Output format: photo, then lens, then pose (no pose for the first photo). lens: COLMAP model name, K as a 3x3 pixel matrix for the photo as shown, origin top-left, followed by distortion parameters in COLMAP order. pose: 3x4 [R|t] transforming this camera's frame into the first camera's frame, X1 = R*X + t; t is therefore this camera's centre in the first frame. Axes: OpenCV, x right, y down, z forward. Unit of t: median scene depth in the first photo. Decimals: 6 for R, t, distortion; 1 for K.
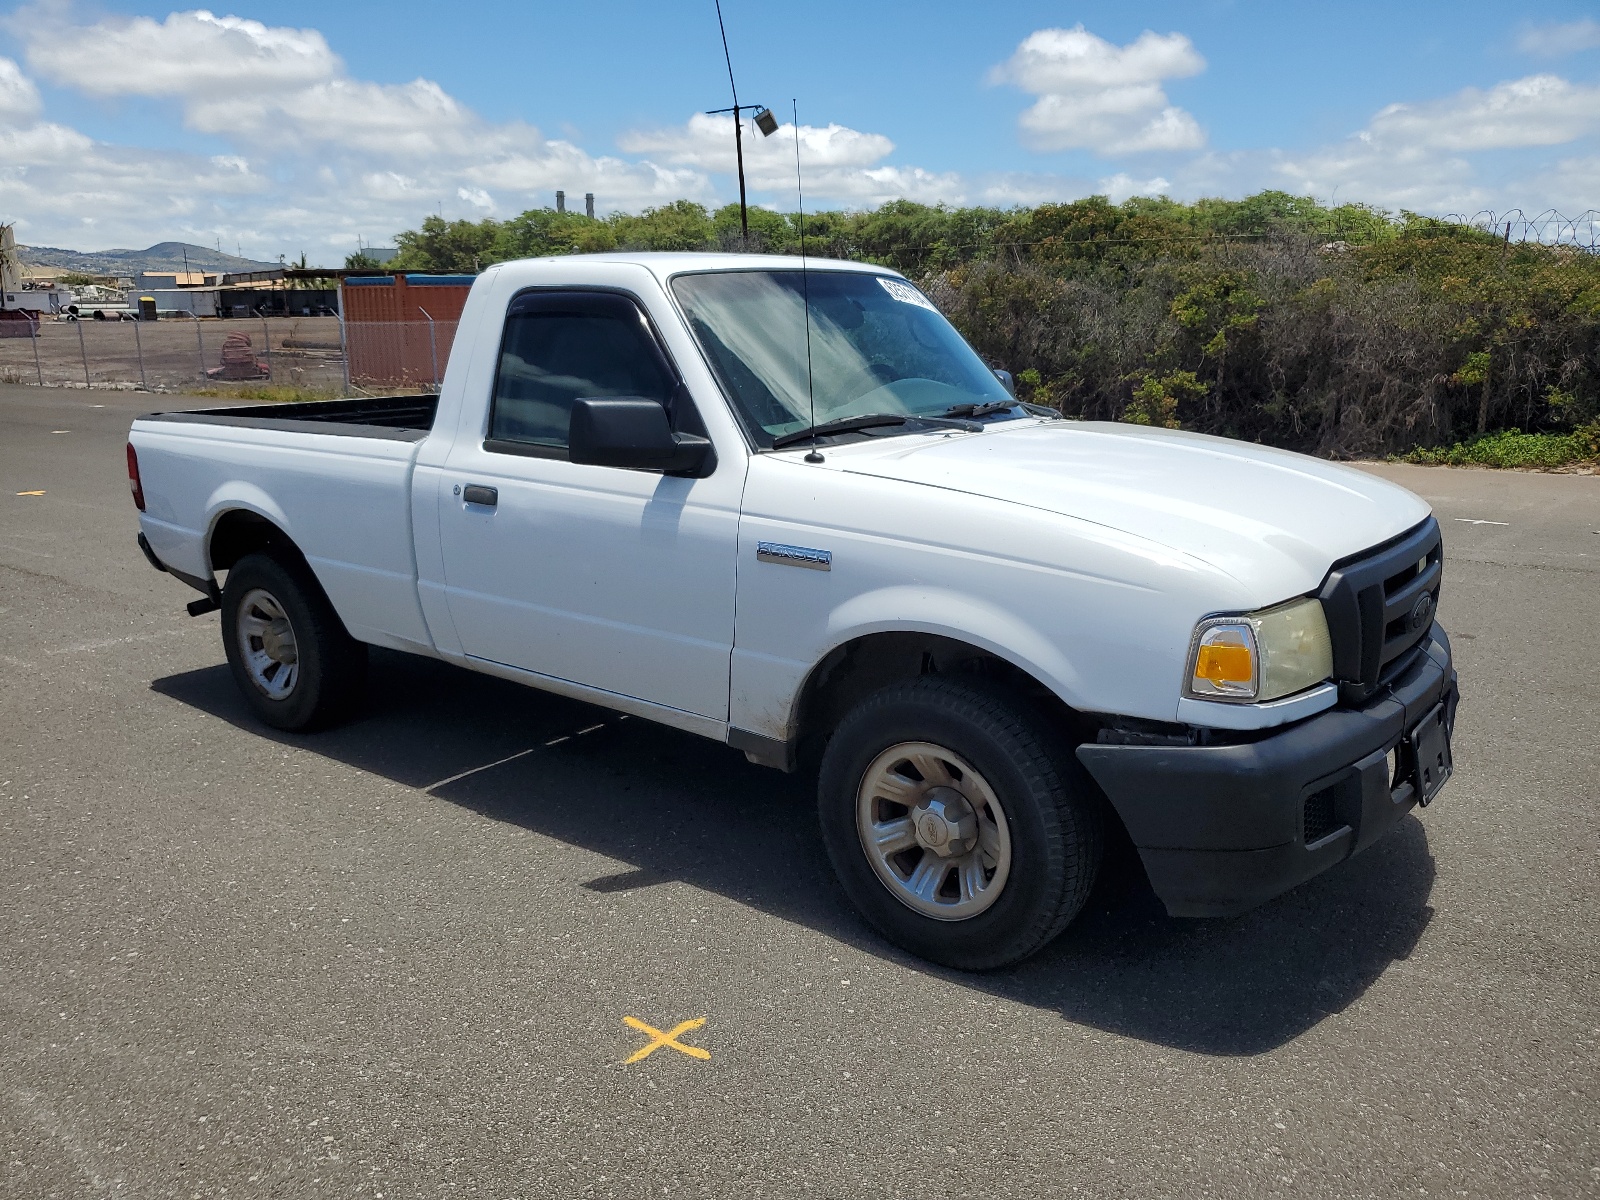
lens RADIAL K [[1277.2, 0, 761.1], [0, 1277.2, 601.8], [0, 0, 1]] dist [0.016466, 0.009509]
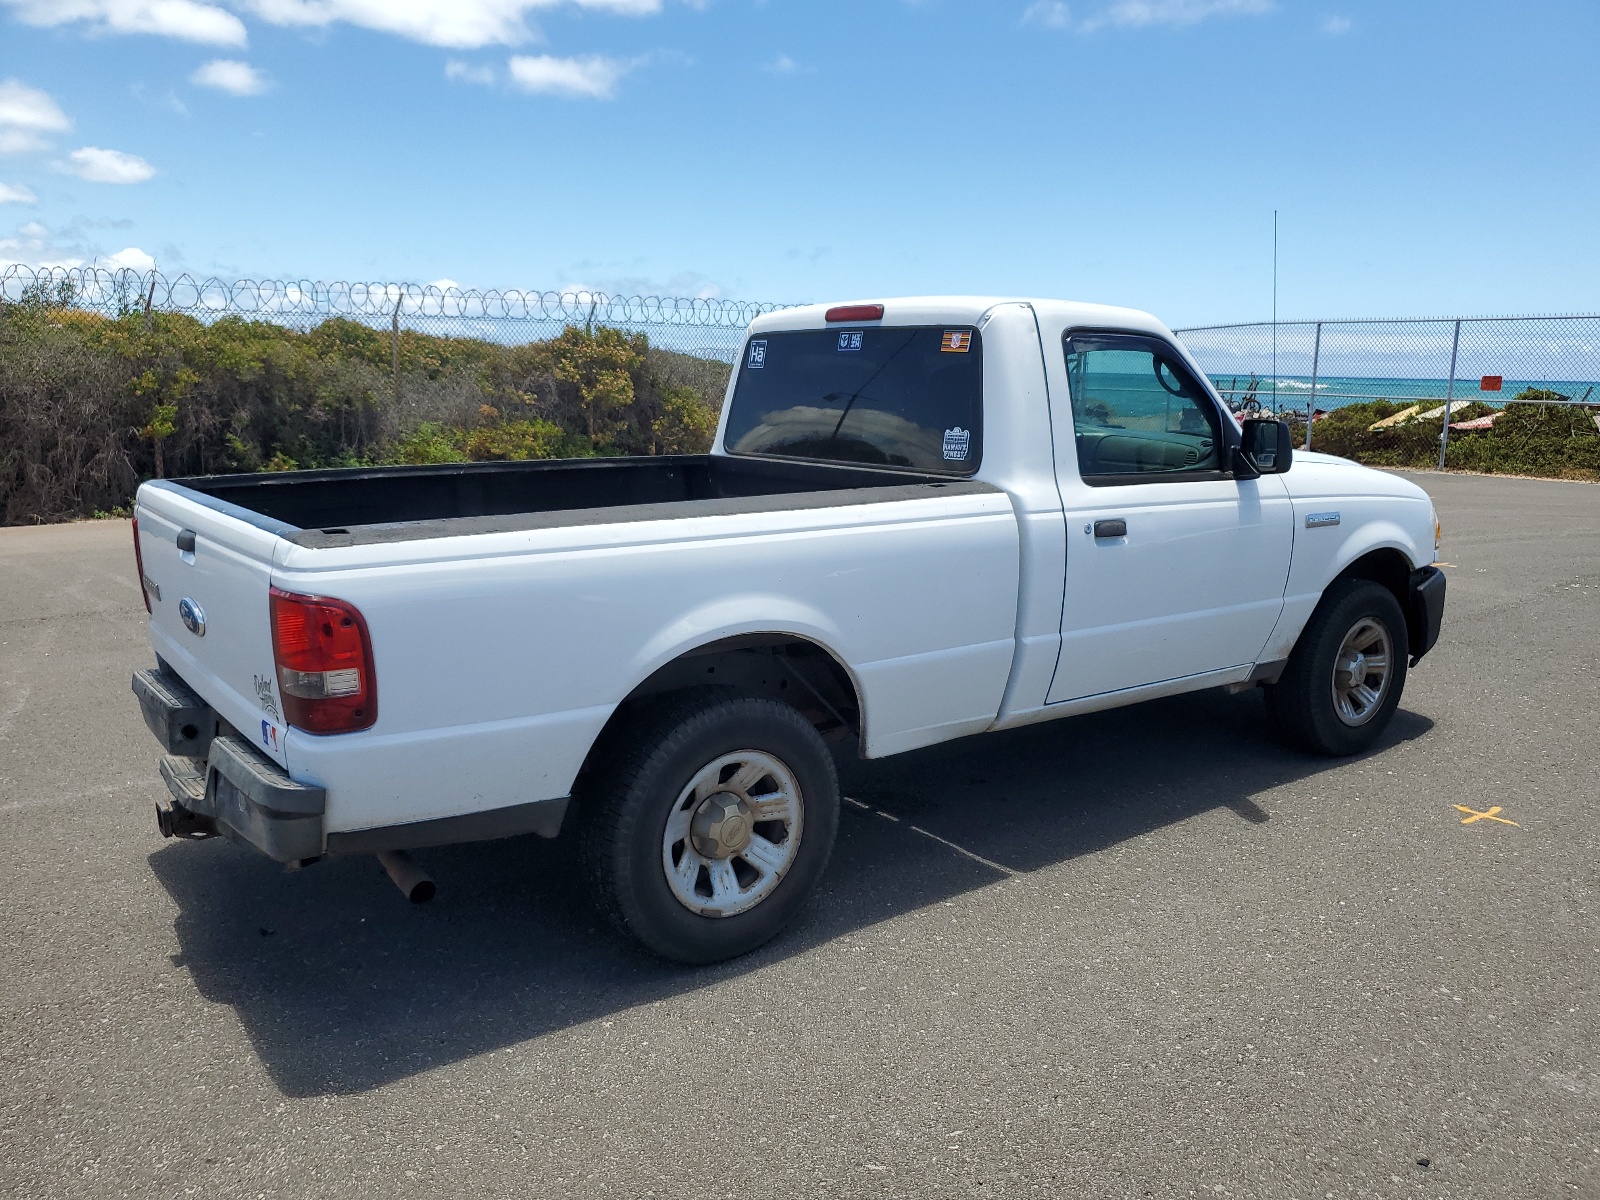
lens RADIAL K [[1277.2, 0, 761.1], [0, 1277.2, 601.8], [0, 0, 1]] dist [0.016466, 0.009509]
pose [[0.263388, -0.166172, 0.950270, -0.339525], [0.208686, 0.971543, 0.112050, -0.053240], [-0.941848, 0.168795, 0.290570, 0.261141]]
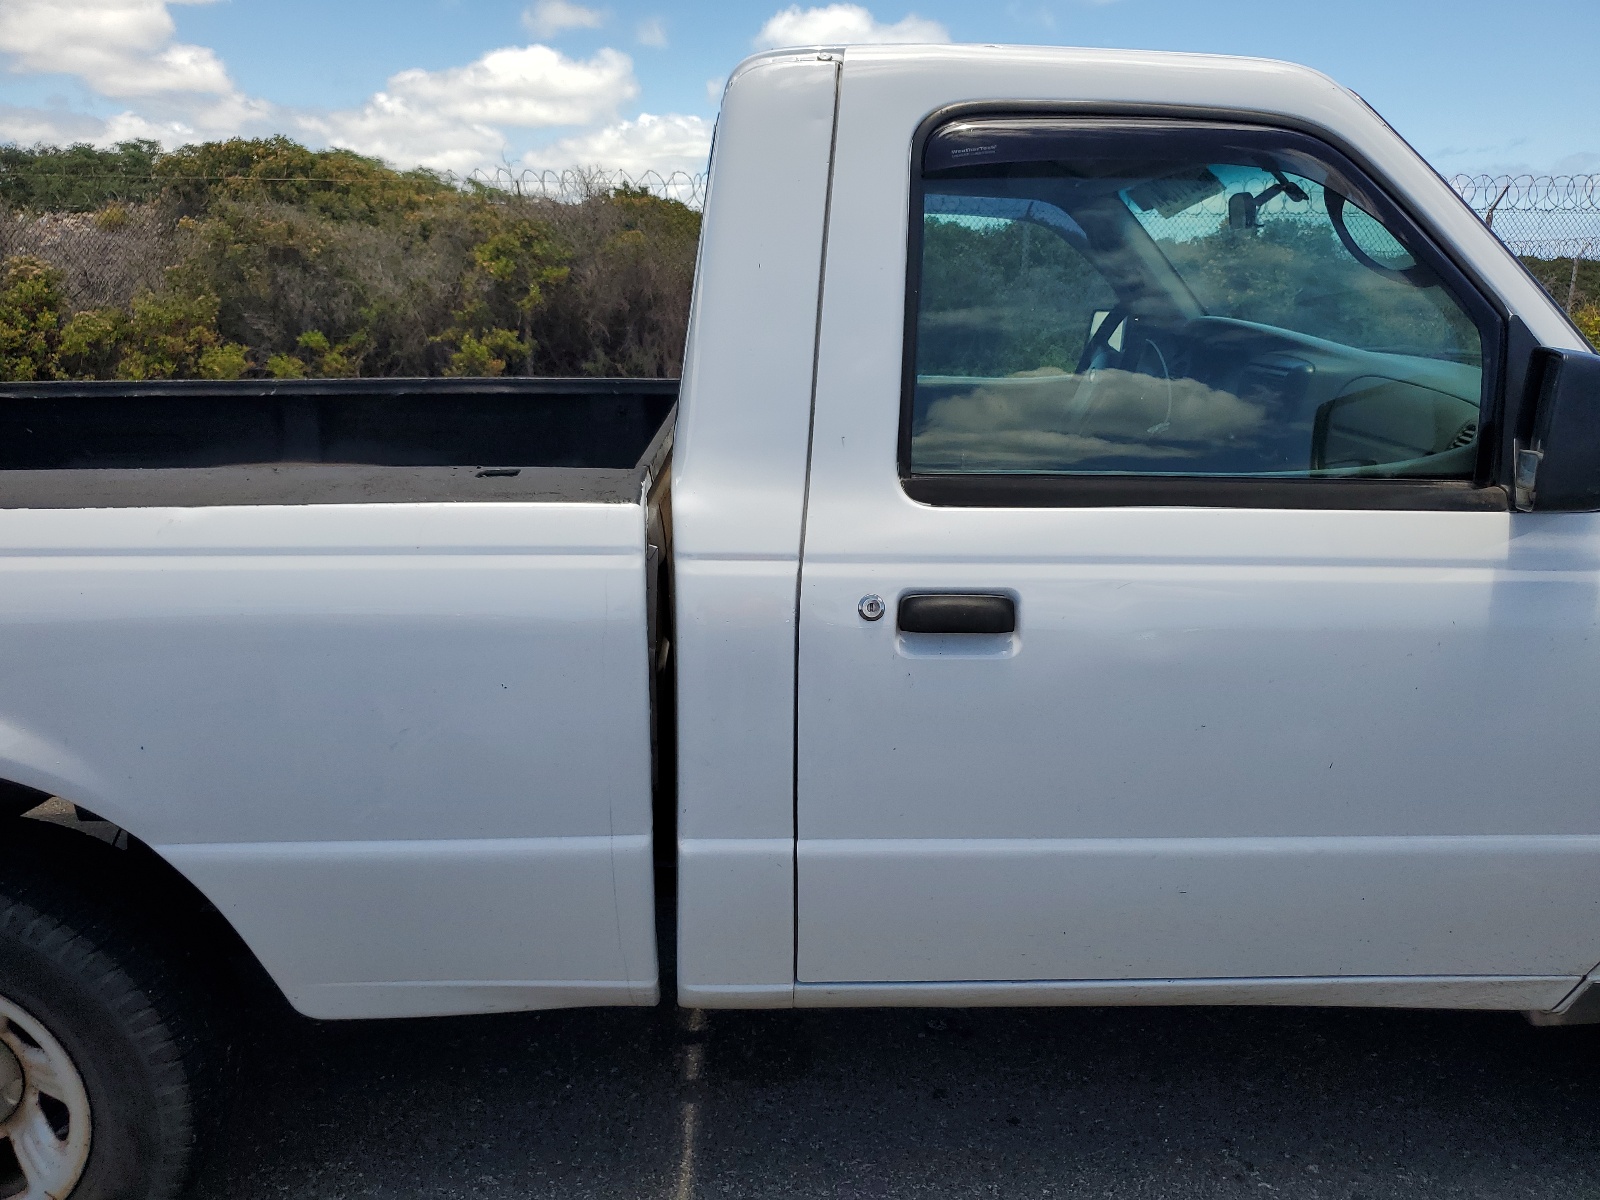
lens RADIAL K [[1277.2, 0, 761.1], [0, 1277.2, 601.8], [0, 0, 1]] dist [0.016466, 0.009509]
pose [[0.754024, -0.158109, 0.637534, -0.141079], [0.141442, 0.986911, 0.077468, -0.034166], [-0.641437, 0.031761, 0.766518, 0.194507]]
